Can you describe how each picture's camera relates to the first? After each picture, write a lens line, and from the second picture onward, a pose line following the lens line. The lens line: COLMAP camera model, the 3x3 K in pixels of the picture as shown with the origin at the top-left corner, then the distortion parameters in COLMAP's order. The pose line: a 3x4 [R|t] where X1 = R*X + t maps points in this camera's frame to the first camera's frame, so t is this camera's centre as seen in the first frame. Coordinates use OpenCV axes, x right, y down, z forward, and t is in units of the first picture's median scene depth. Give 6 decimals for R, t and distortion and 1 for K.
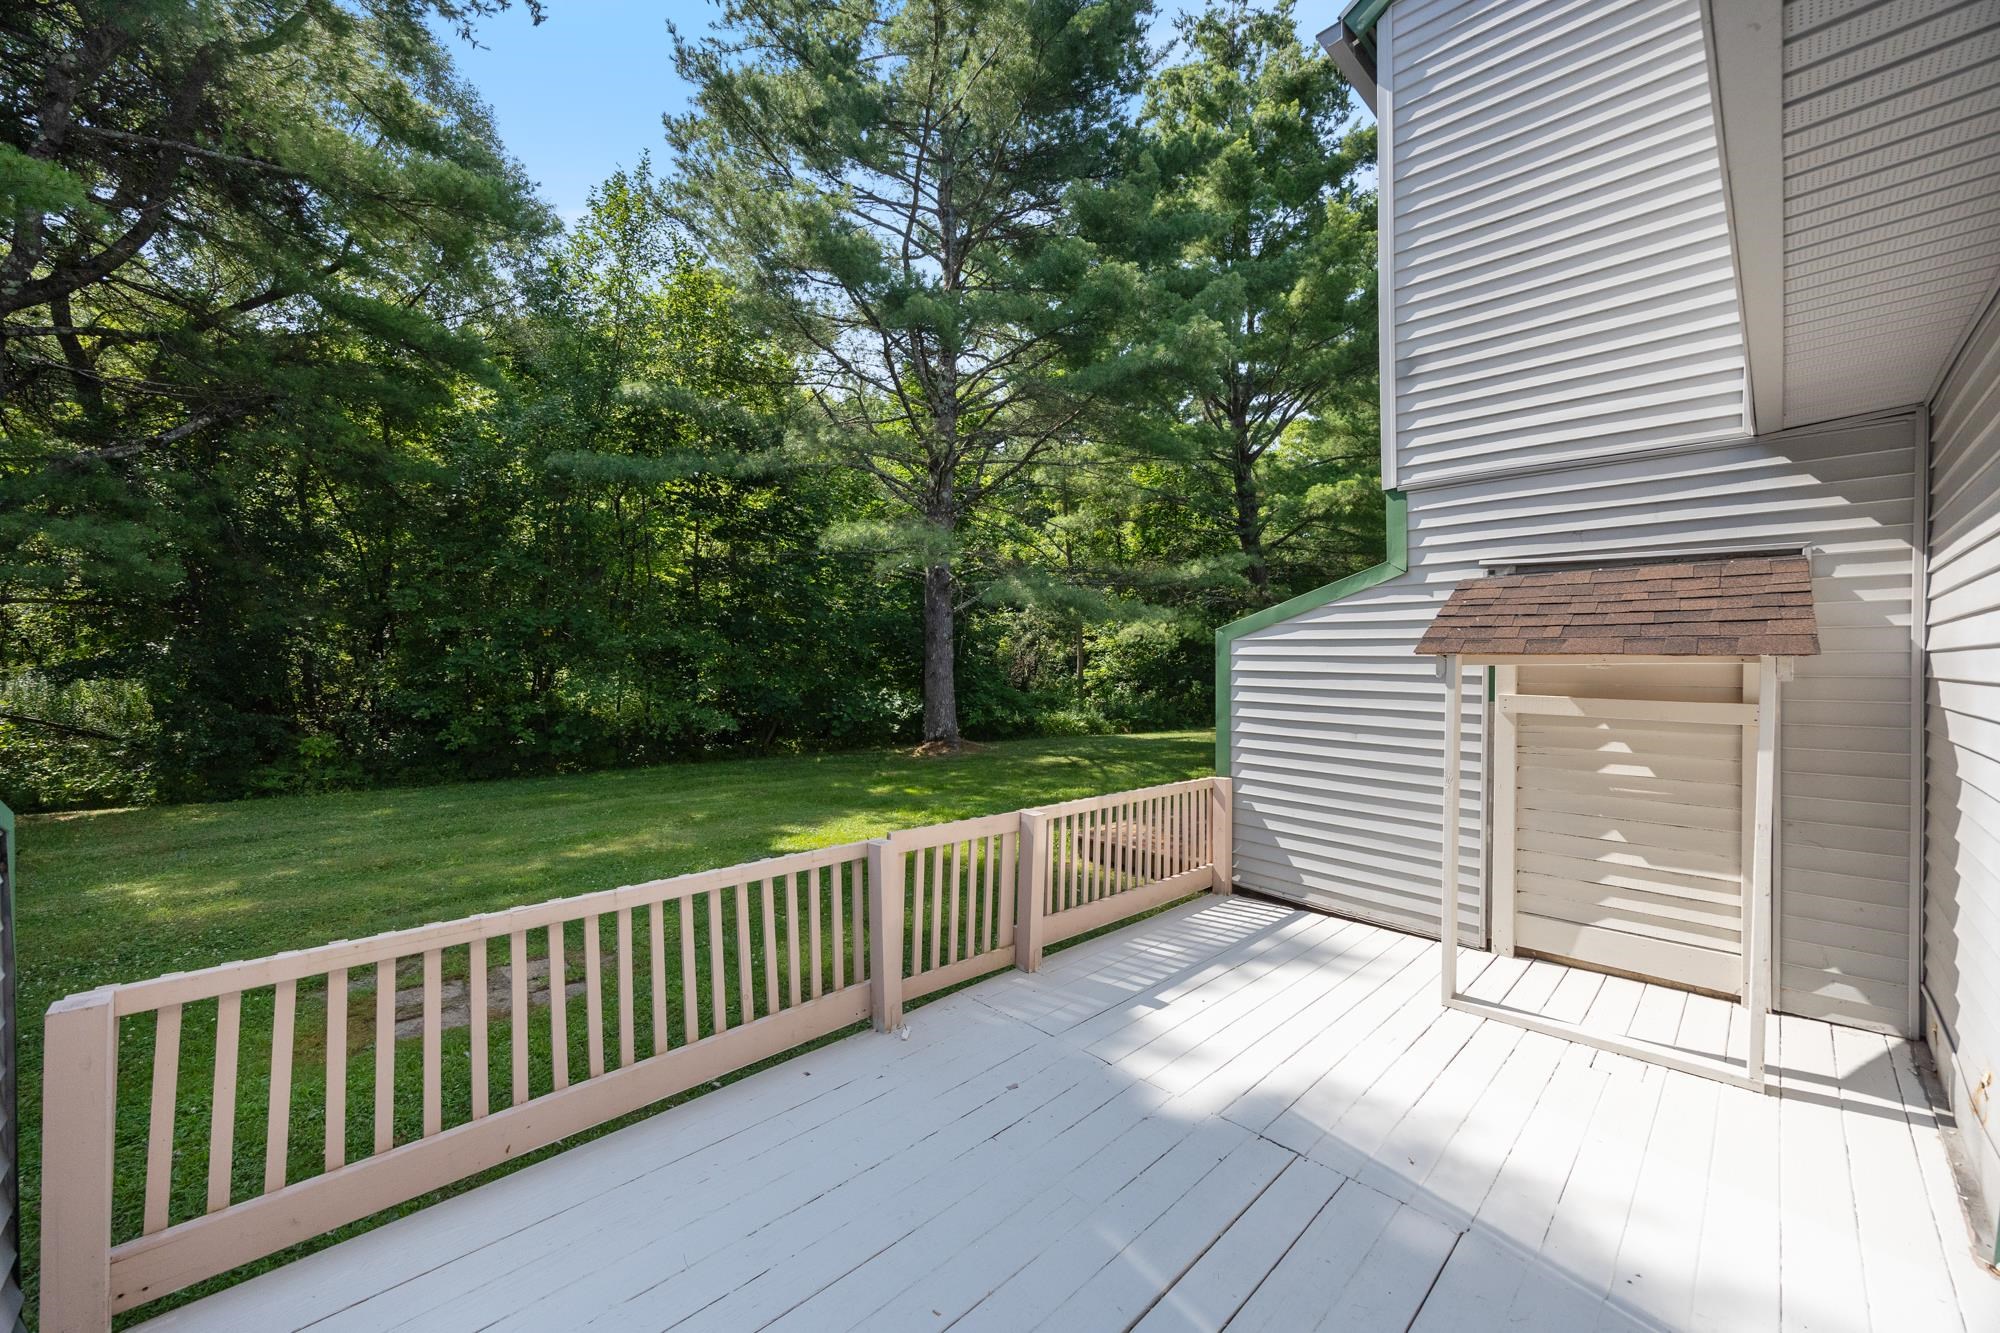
lens RADIAL K [[763.5, 0, 1000.0], [0, 763.5, 666.5], [0, 0, 1]] dist [-0.000040, -0.000047]
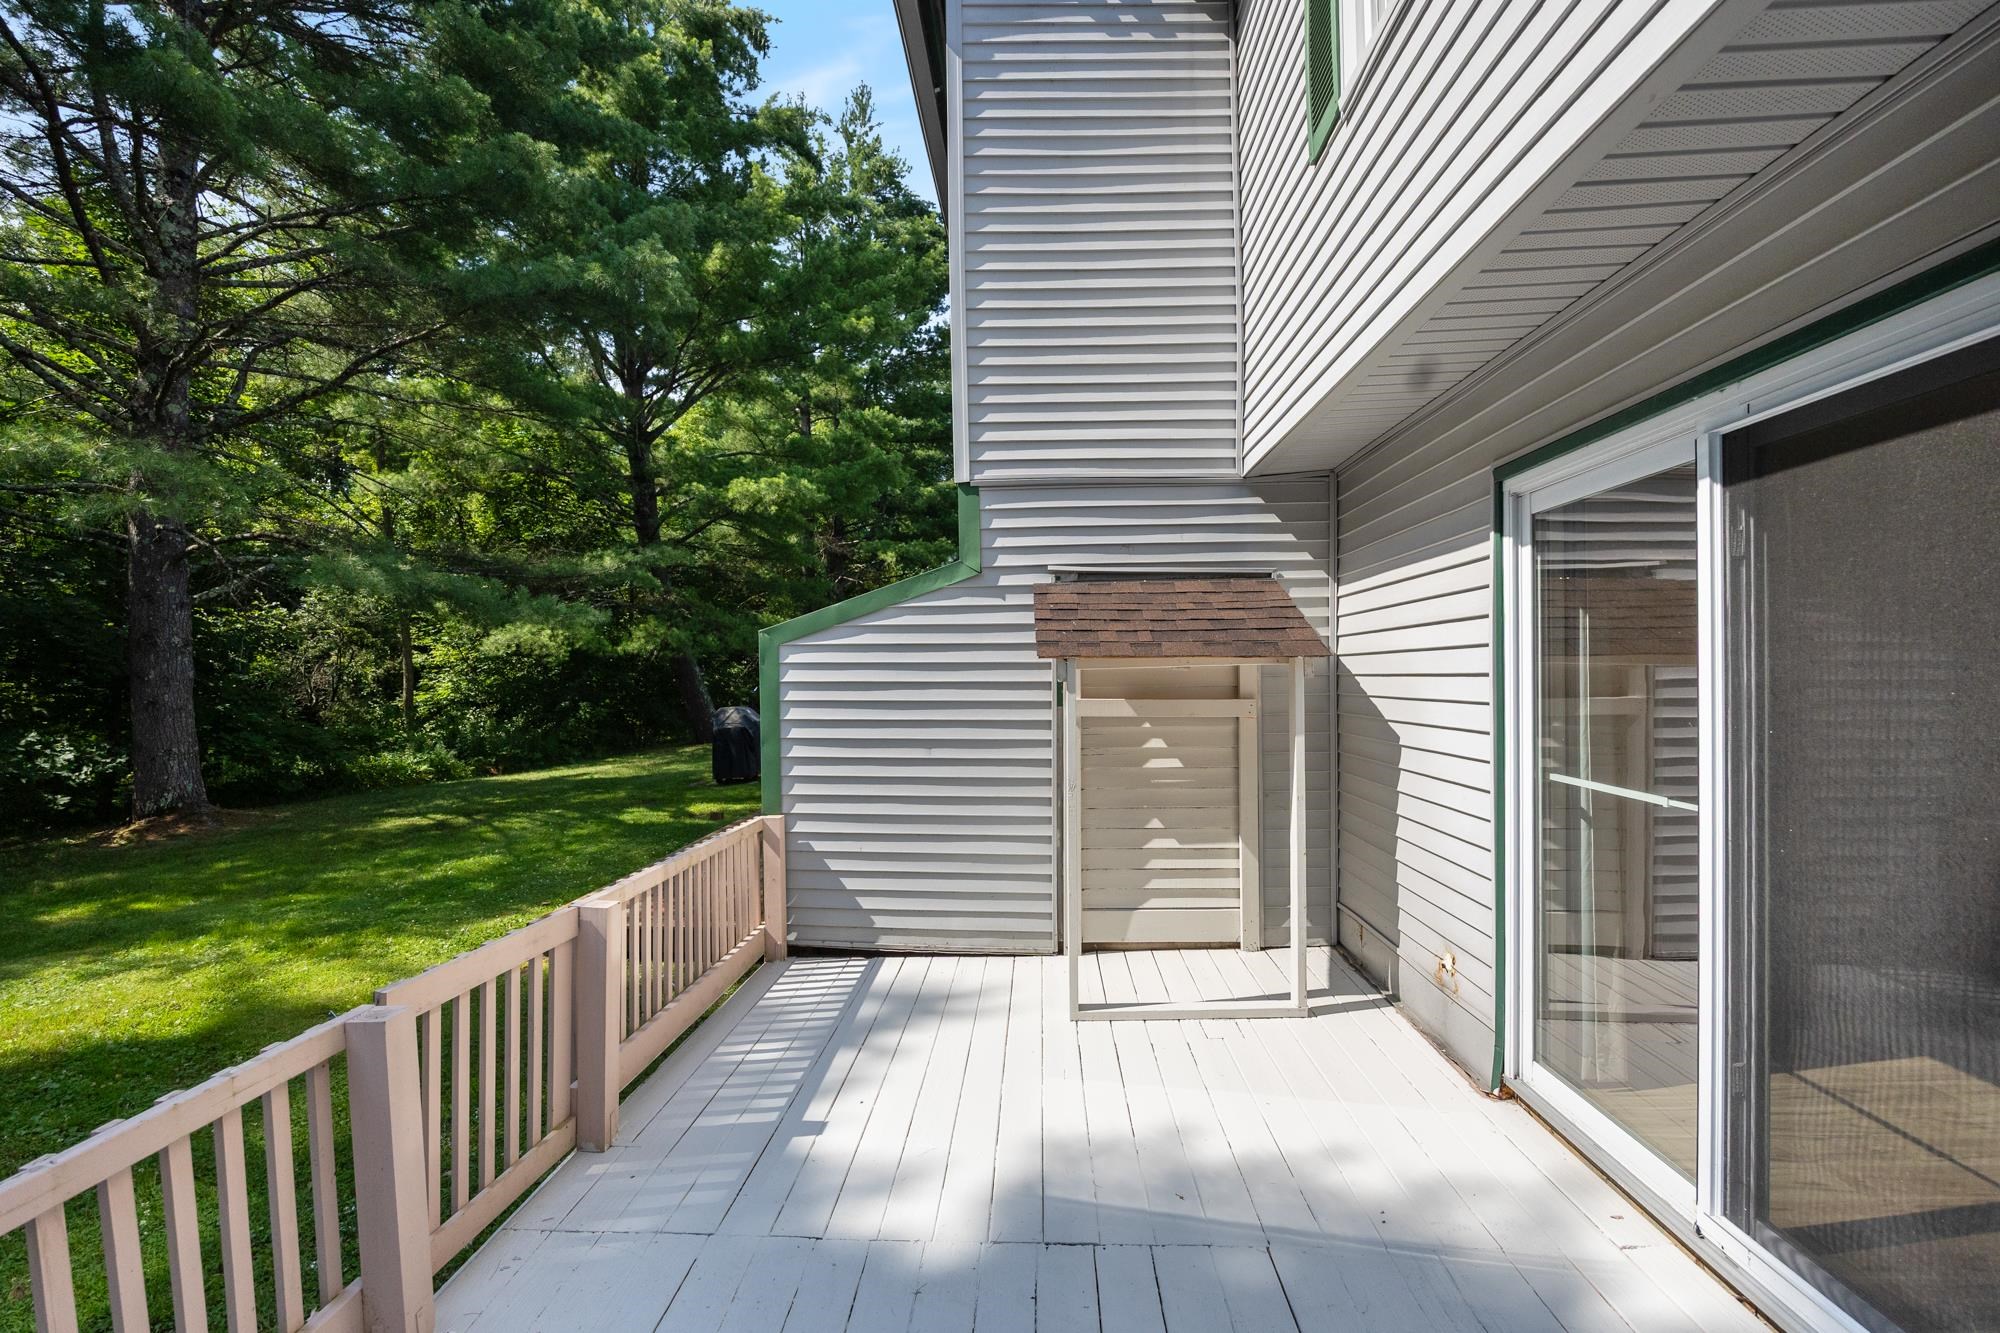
lens RADIAL K [[860.3, 0, 1001.3], [0, 860.3, 682.8], [0, 0, 1]] dist [-0.019399, 0.000831]
pose [[0.731283, -0.017335, 0.681854, -0.158855], [0.018711, 0.999811, 0.005351, 0.005984], [-0.681818, 0.008845, 0.731468, 0.189219]]
